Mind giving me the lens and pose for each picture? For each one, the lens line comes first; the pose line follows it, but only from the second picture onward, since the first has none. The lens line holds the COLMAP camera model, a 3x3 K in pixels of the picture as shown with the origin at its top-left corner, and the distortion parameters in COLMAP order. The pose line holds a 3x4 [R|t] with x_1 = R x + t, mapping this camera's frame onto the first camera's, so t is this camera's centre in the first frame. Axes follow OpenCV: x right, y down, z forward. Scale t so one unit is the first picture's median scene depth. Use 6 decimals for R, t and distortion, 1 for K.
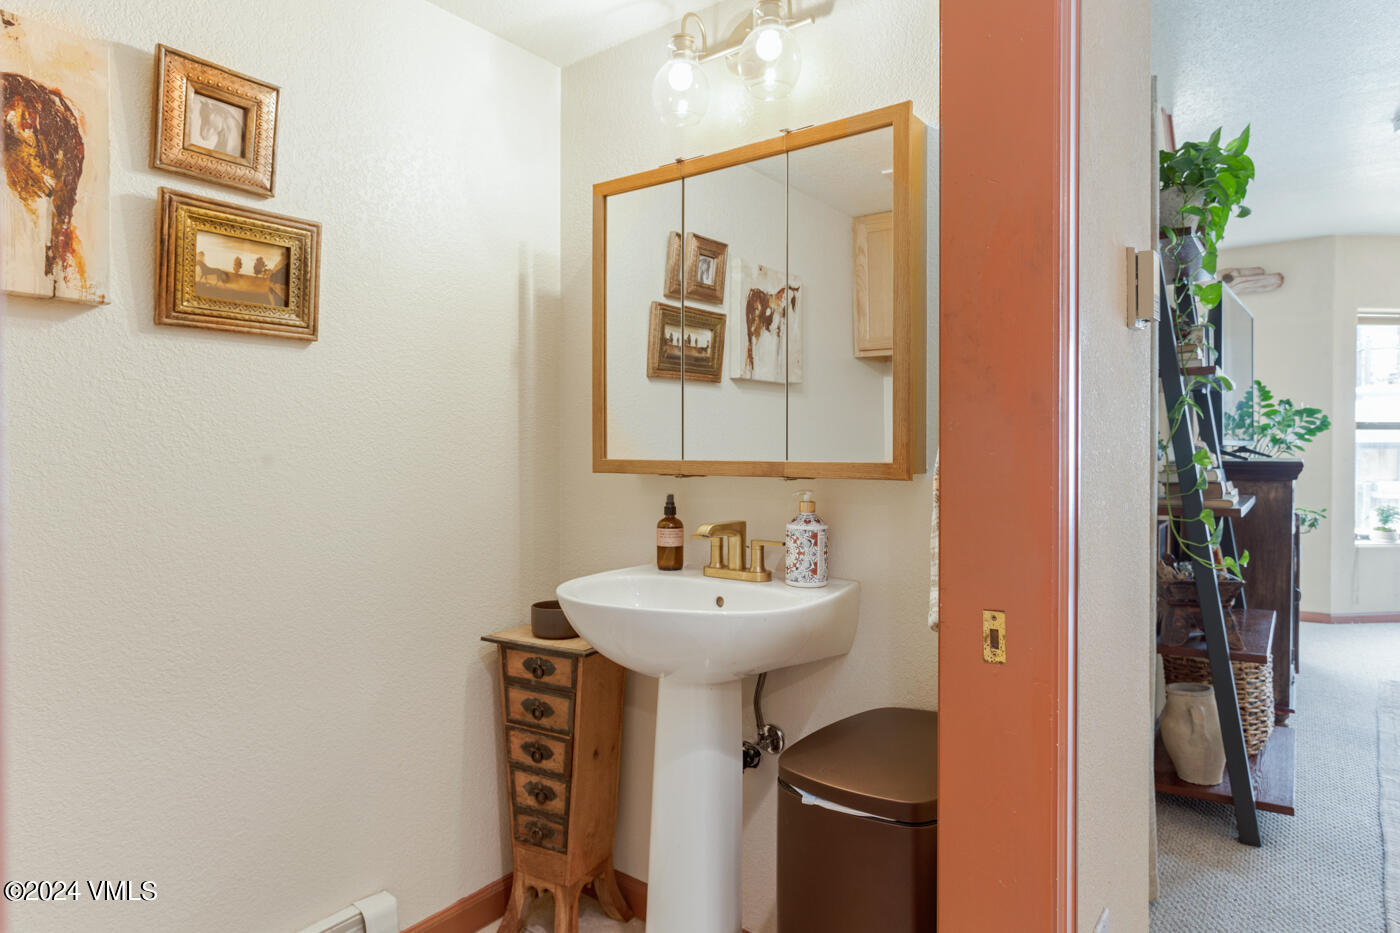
lens RADIAL K [[876.0, 0, 697.1], [0, 876.0, 462.8], [0, 0, 1]] dist [-0.008122, 0.009114]
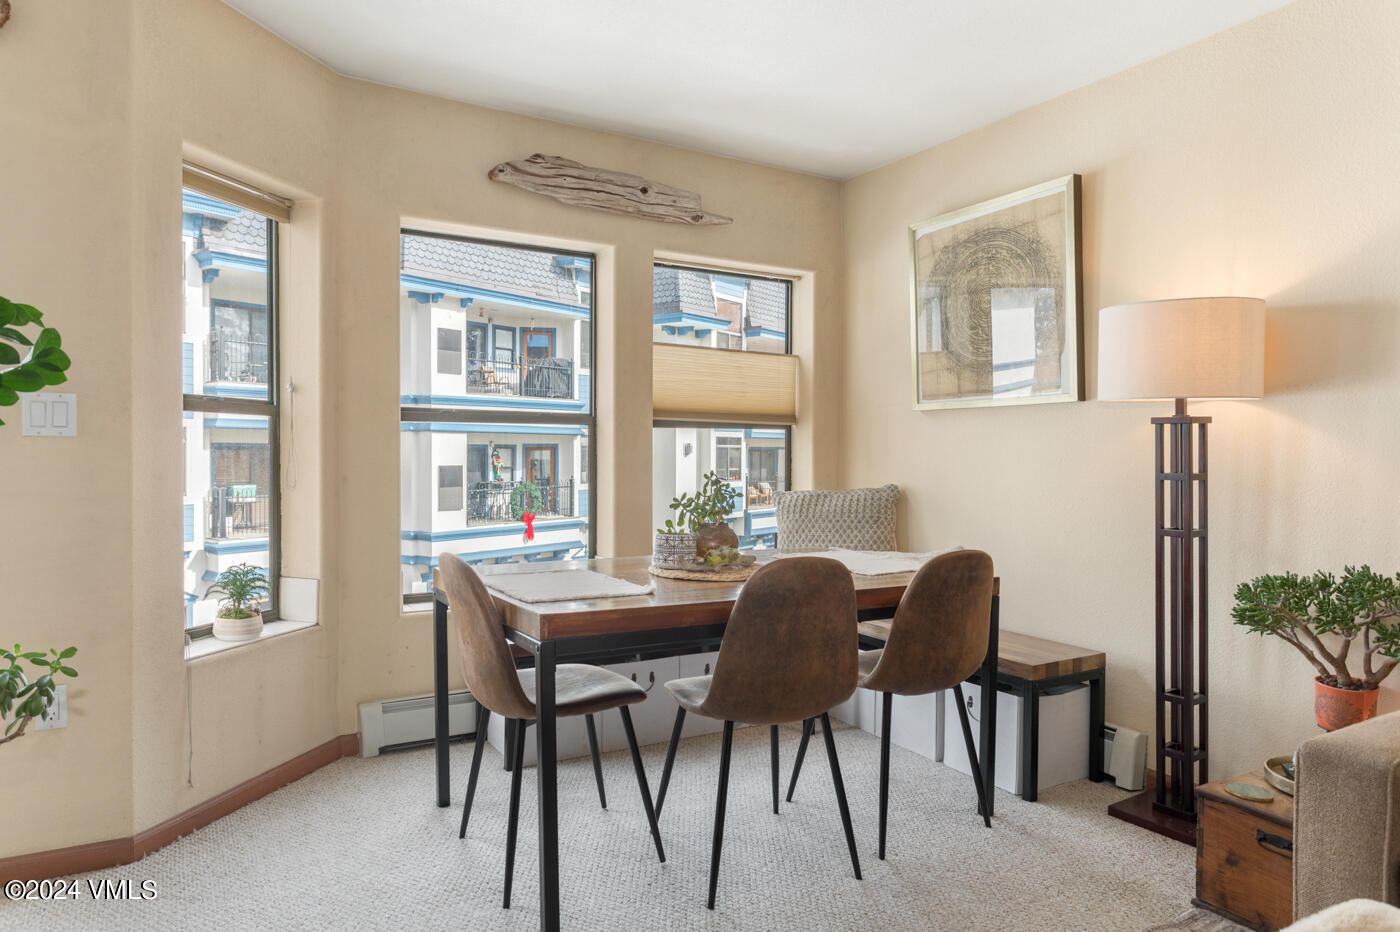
lens RADIAL K [[912.2, 0, 700.3], [0, 912.2, 465.1], [0, 0, 1]] dist [-0.030791, 0.000563]
pose [[0.419019, -0.005367, 0.907962, 0.522857], [0.002813, 0.999985, 0.004612, -0.012331], [-0.907973, 0.000622, 0.419028, 0.665465]]
